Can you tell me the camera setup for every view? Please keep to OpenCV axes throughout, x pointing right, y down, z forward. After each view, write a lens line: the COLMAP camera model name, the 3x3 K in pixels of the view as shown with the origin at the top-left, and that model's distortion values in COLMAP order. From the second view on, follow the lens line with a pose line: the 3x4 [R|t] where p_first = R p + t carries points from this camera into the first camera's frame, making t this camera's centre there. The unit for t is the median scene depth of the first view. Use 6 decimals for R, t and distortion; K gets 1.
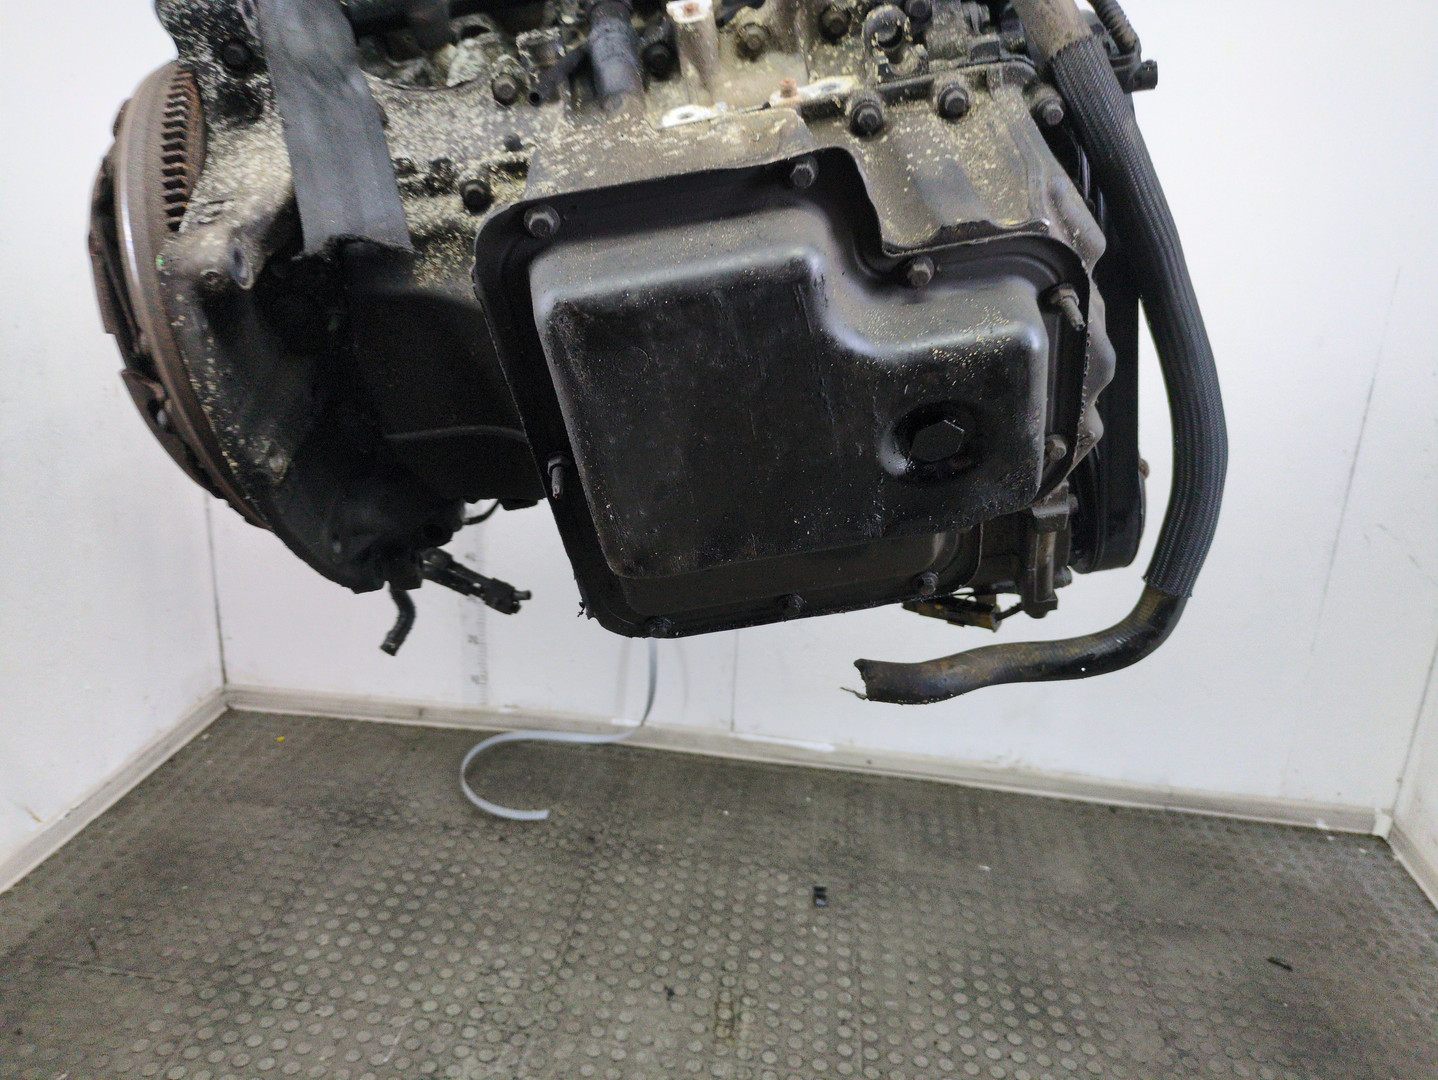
lens RADIAL K [[1110.8, 0, 702.1], [0, 1110.8, 532.0], [0, 0, 1]] dist [0.016145, -0.005514]
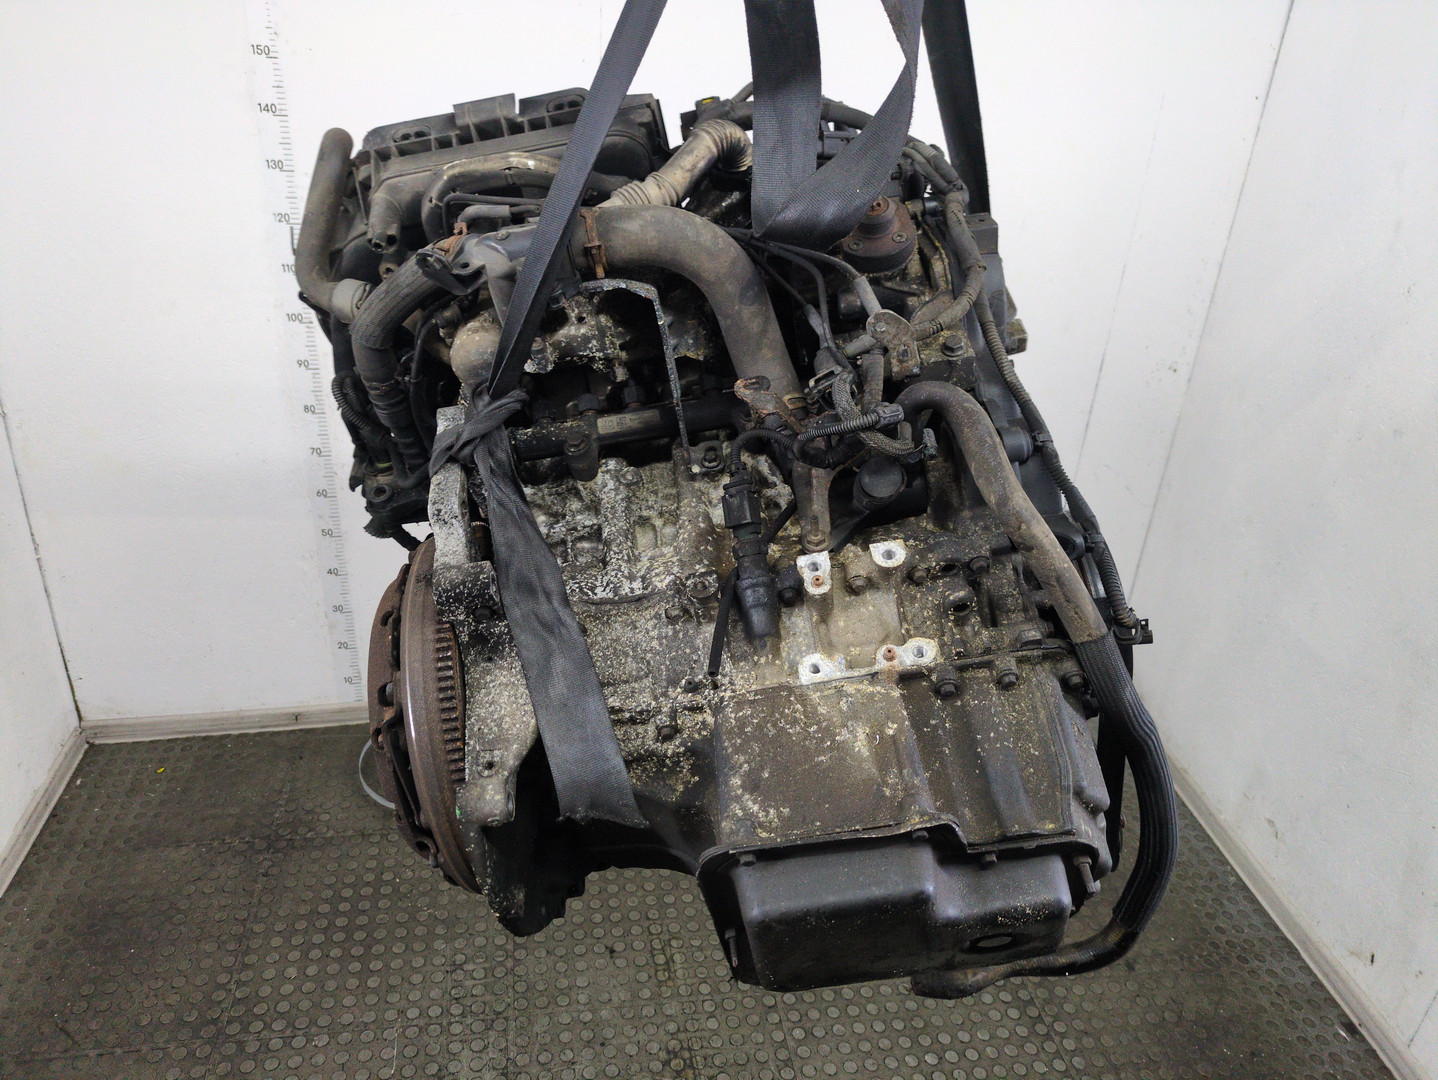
lens RADIAL K [[1110.8, 0, 717.8], [0, 1110.8, 539.1], [0, 0, 1]] dist [0.016145, -0.005514]
pose [[0.957201, -0.123473, 0.261764, -0.161799], [0.070005, 0.976350, 0.204550, -0.233318], [-0.280830, -0.177470, 0.943207, -0.076173]]
